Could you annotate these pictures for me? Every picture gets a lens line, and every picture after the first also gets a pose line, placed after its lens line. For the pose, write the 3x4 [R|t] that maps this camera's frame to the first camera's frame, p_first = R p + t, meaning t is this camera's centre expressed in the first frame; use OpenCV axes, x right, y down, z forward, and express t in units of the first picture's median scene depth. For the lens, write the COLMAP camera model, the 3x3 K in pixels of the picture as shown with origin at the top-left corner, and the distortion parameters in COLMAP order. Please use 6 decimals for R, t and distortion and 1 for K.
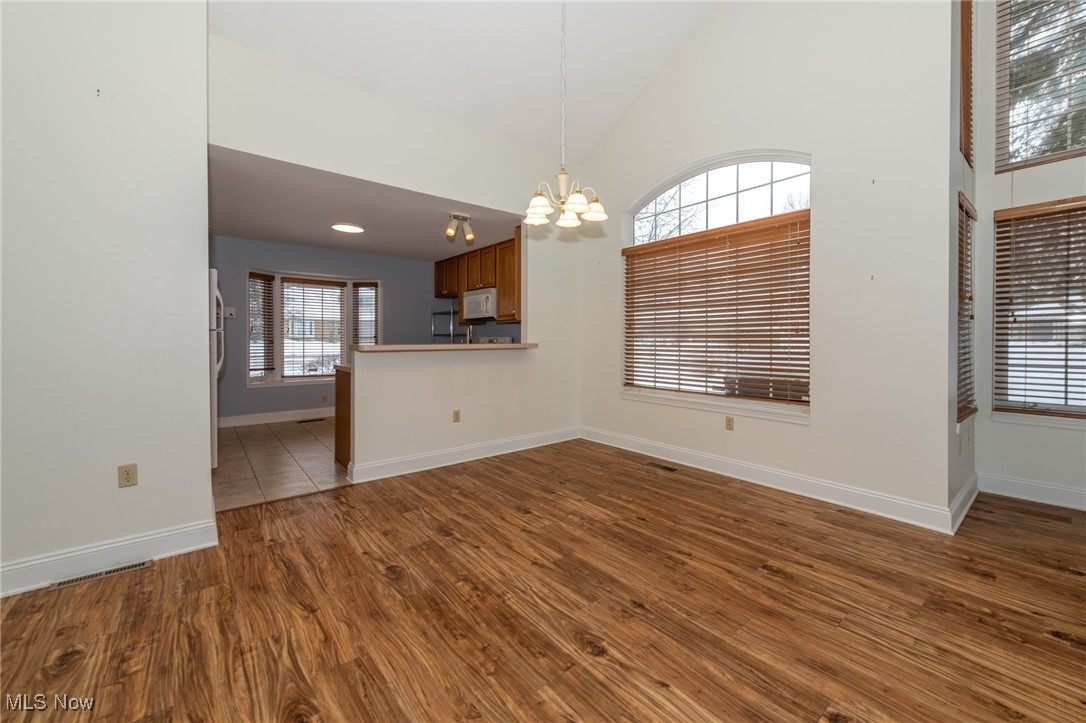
lens RADIAL K [[430.3, 0, 552.9], [0, 430.3, 341.7], [0, 0, 1]] dist [0.003780, -0.000298]
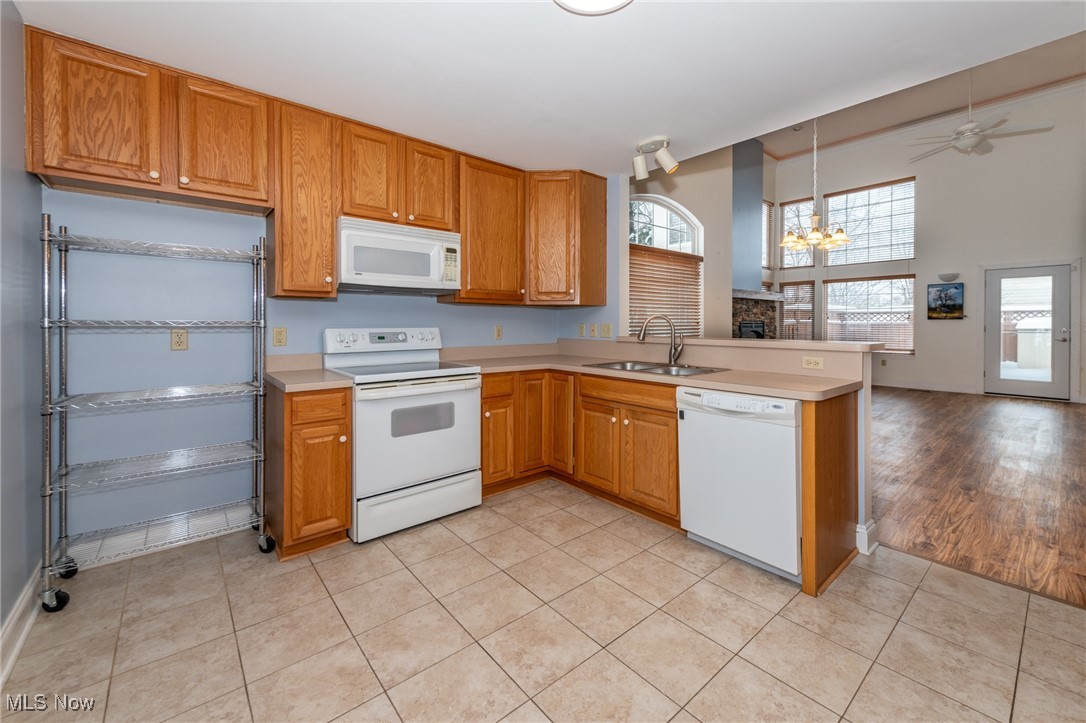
lens RADIAL K [[437.8, 0, 565.1], [0, 437.8, 326.8], [0, 0, 1]] dist [0.029608, -0.010998]
pose [[-0.033408, -0.008678, 0.999404, -1.547555], [0.008361, 0.999925, 0.008962, -0.037510], [-0.999407, 0.008655, -0.033332, 2.034171]]
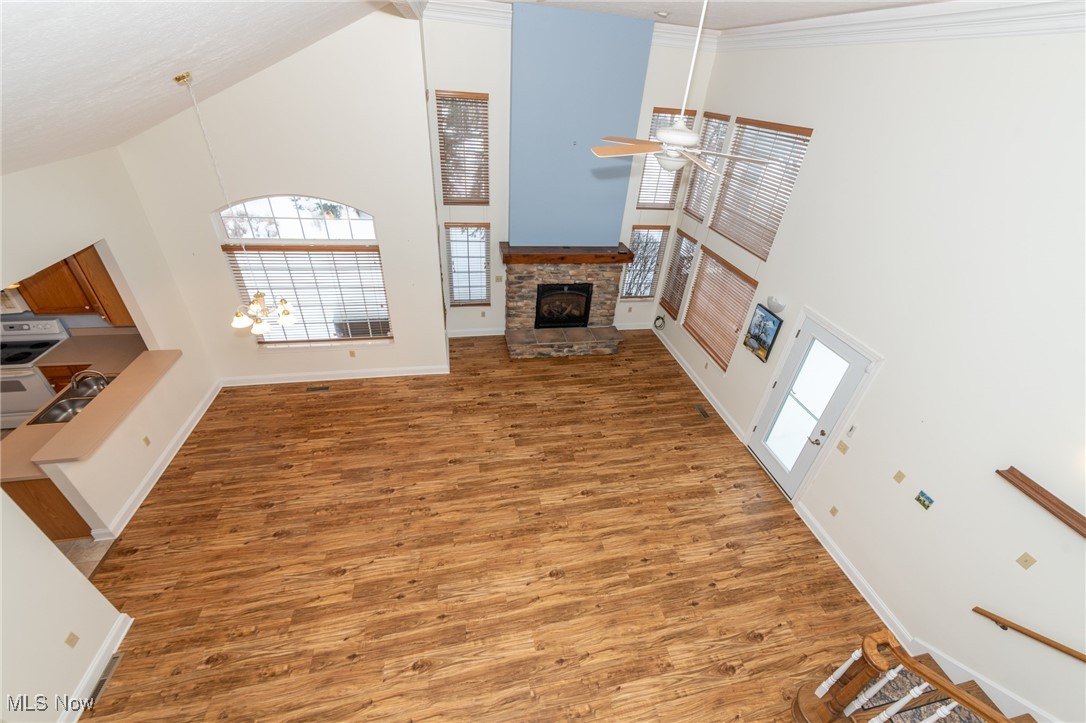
lens RADIAL K [[426.9, 0, 556.0], [0, 426.9, 356.5], [0, 0, 1]] dist [0.018752, -0.005780]
pose [[0.461201, -0.454990, 0.761760, -0.792239], [-0.068206, 0.837799, 0.541701, -1.162819], [-0.884671, -0.301789, 0.355360, -0.539823]]
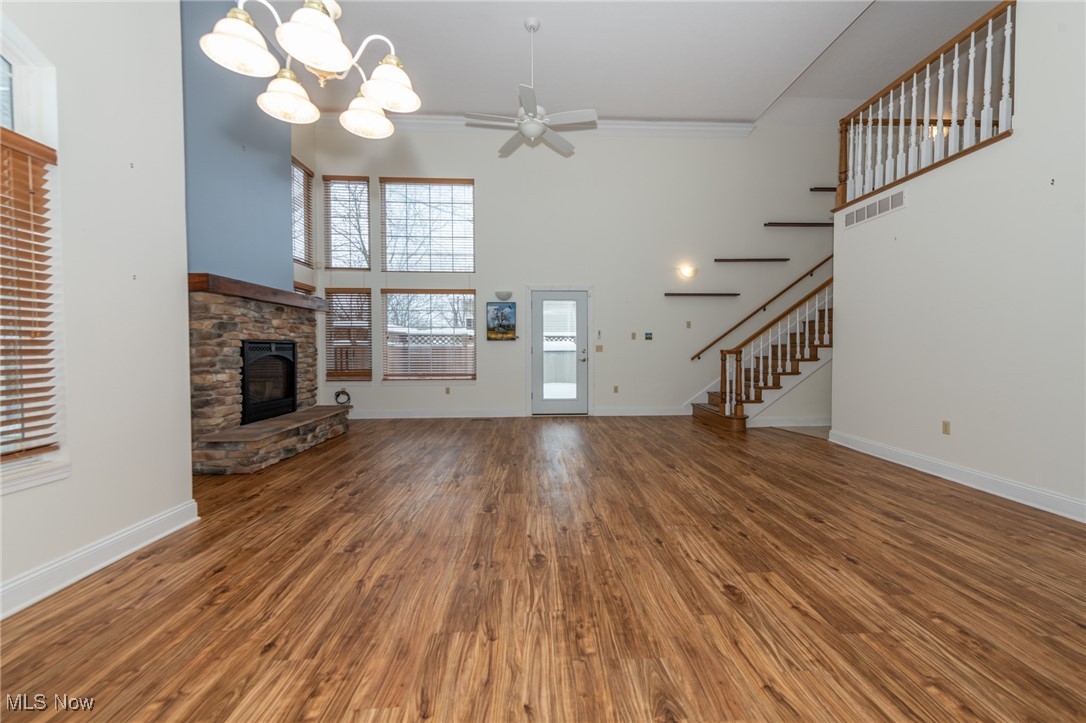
lens RADIAL K [[426.9, 0, 556.0], [0, 426.9, 356.5], [0, 0, 1]] dist [0.018752, -0.005780]
pose [[-0.804585, -0.011179, 0.593732, -0.507848], [0.006256, 0.999608, 0.027299, -0.008463], [-0.593804, 0.025679, -0.804200, 1.336010]]
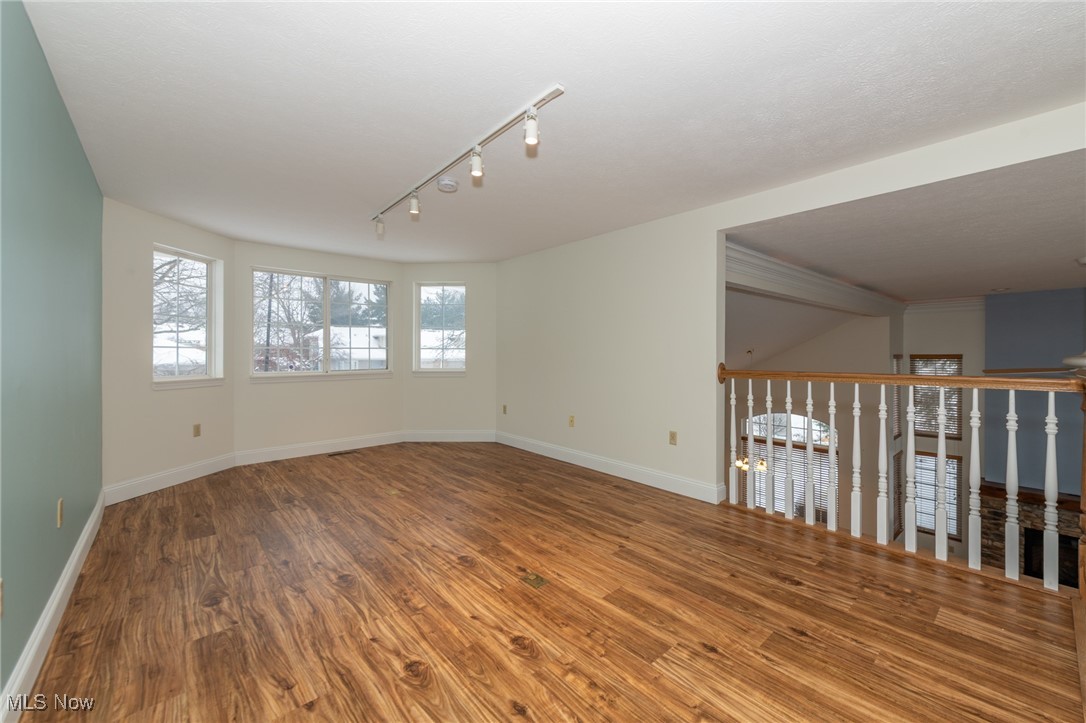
lens RADIAL K [[426.9, 0, 556.0], [0, 426.9, 356.5], [0, 0, 1]] dist [0.018752, -0.005780]
pose [[0.998844, 0.001509, 0.048038, -1.428522], [-0.001332, 0.999992, -0.003717, -1.039451], [-0.048043, 0.003649, 0.998839, -1.739203]]
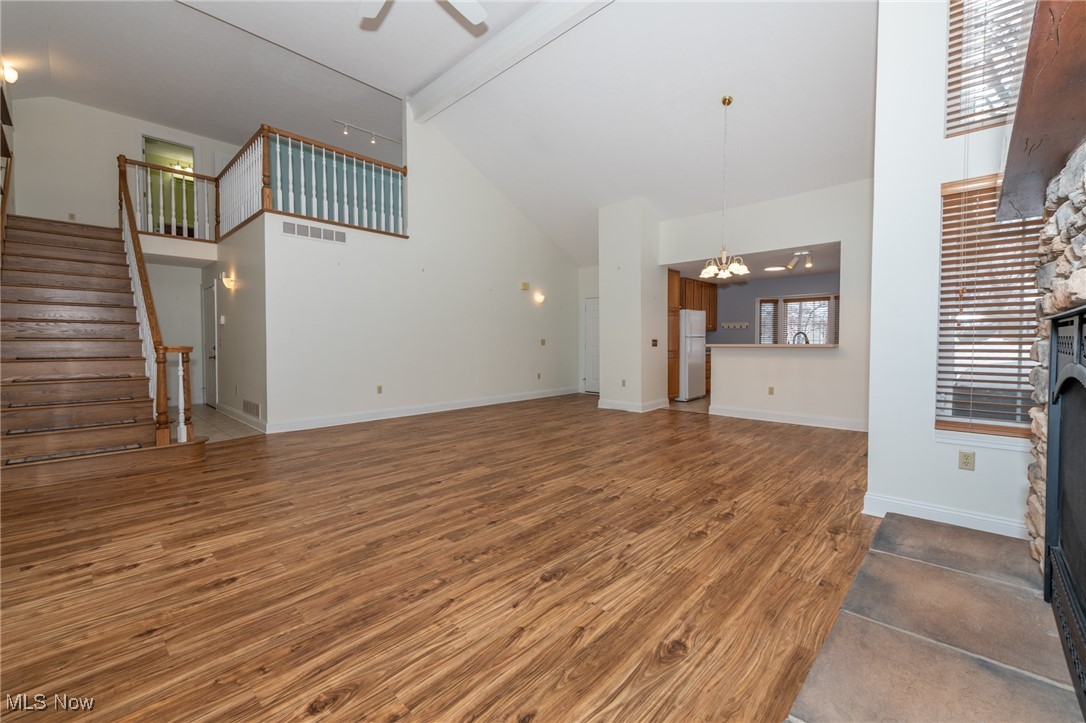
lens RADIAL K [[442.2, 0, 559.5], [0, 442.2, 347.4], [0, 0, 1]] dist [0.001109, -0.000785]
pose [[0.138352, 0.013451, -0.990292, 1.940998], [-0.005190, 0.999904, 0.012857, 0.002737], [0.990370, 0.003361, 0.138409, 0.052500]]
